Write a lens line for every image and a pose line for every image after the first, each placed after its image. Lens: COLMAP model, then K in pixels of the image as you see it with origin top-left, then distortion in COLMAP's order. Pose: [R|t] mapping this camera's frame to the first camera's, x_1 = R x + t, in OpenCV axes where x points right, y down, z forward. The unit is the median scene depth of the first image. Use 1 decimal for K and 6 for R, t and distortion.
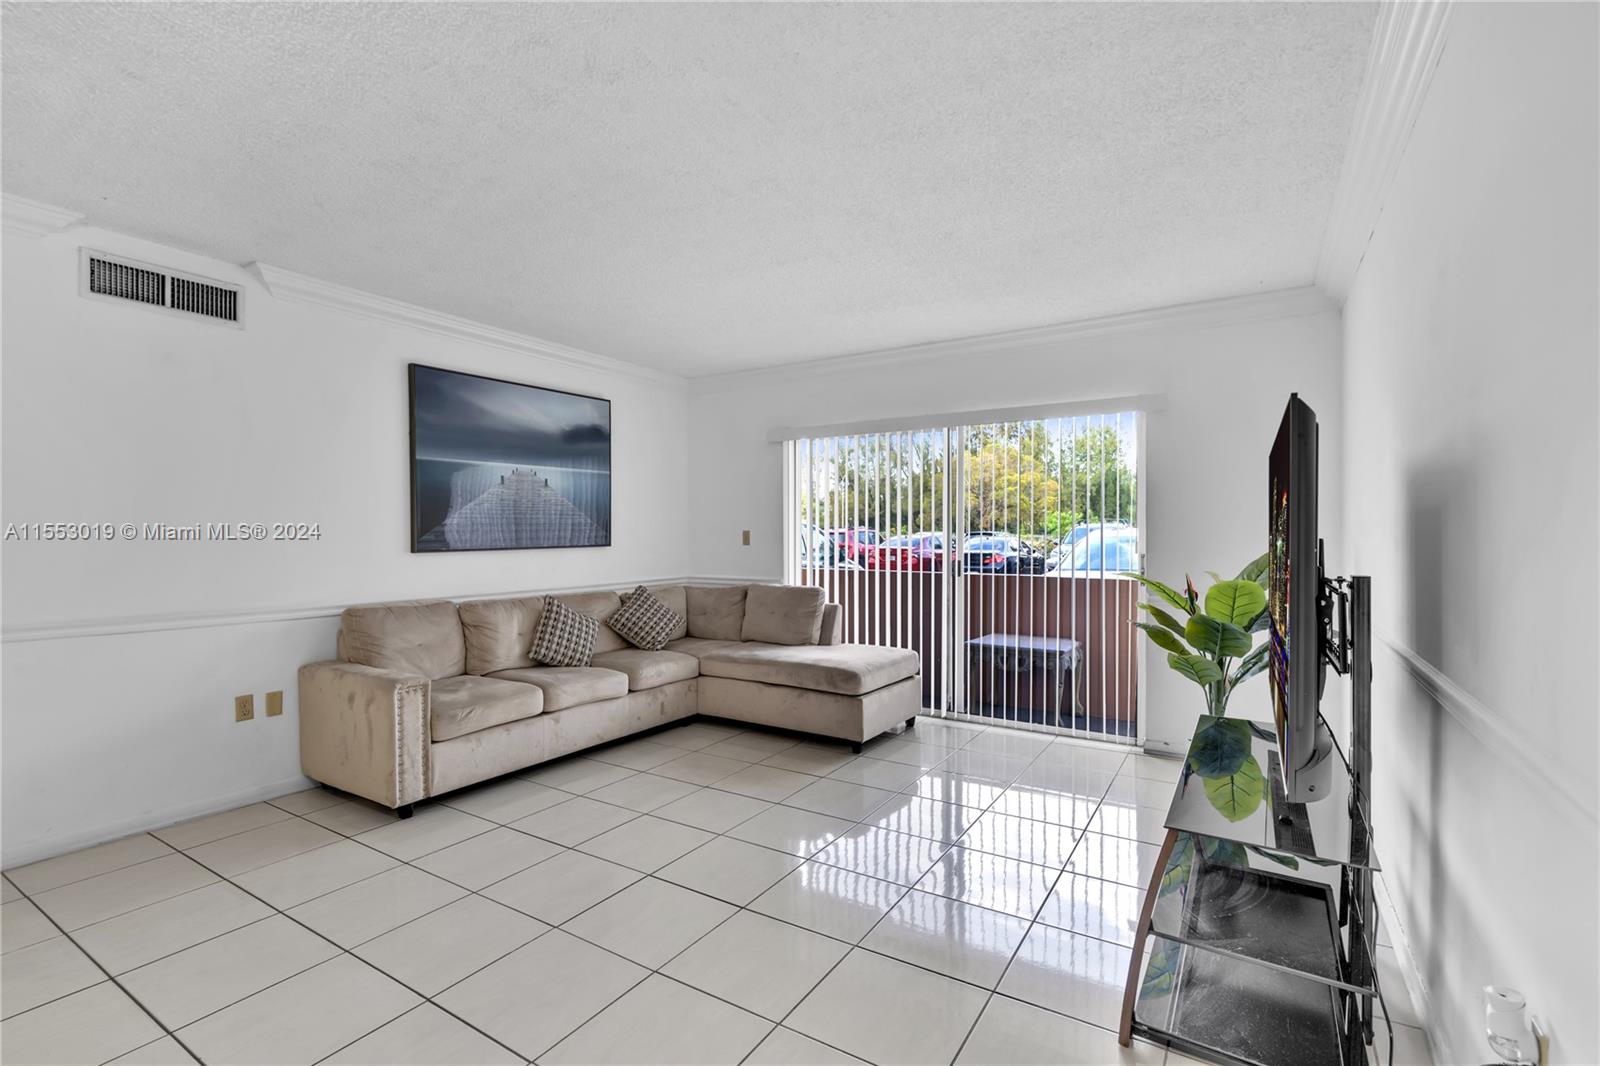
lens RADIAL K [[740.5, 0, 780.3], [0, 740.5, 535.7], [0, 0, 1]] dist [-0.000343, 0.000324]
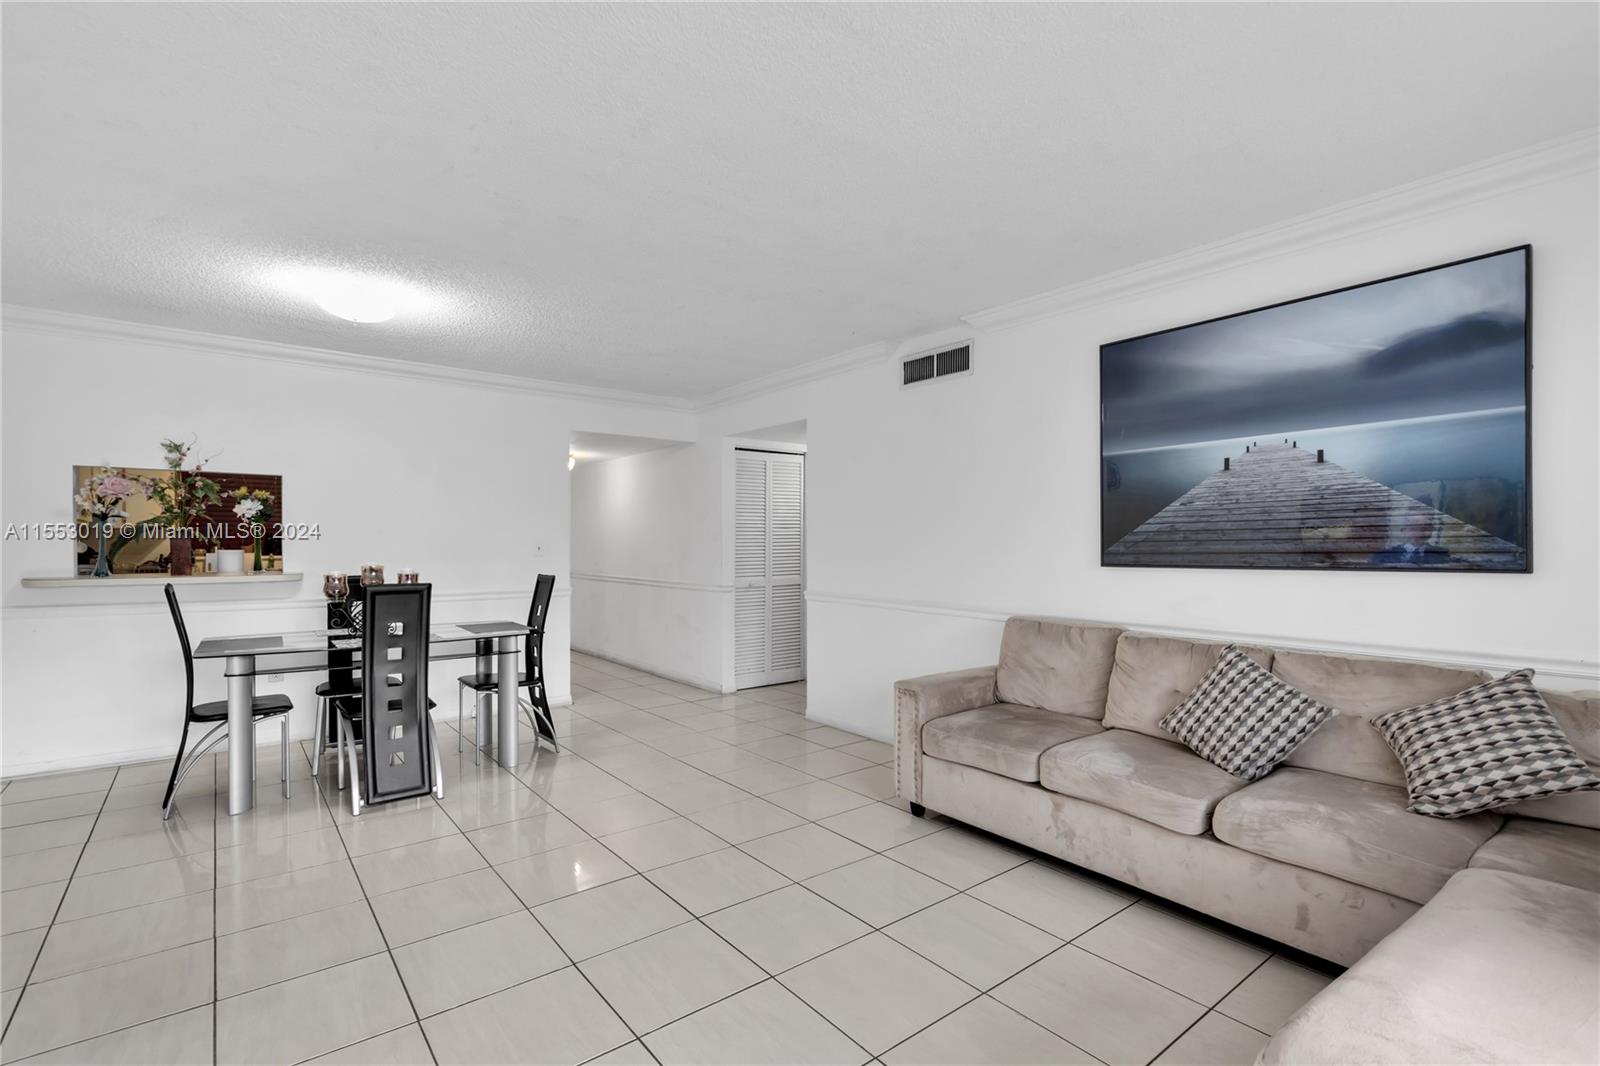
lens RADIAL K [[740.5, 0, 780.3], [0, 740.5, 535.7], [0, 0, 1]] dist [-0.000343, 0.000324]
pose [[-0.329634, -0.008864, -0.944067, 0.401320], [-0.004497, 0.999959, -0.007819, -0.003461], [0.944098, 0.001668, -0.329661, 0.860634]]
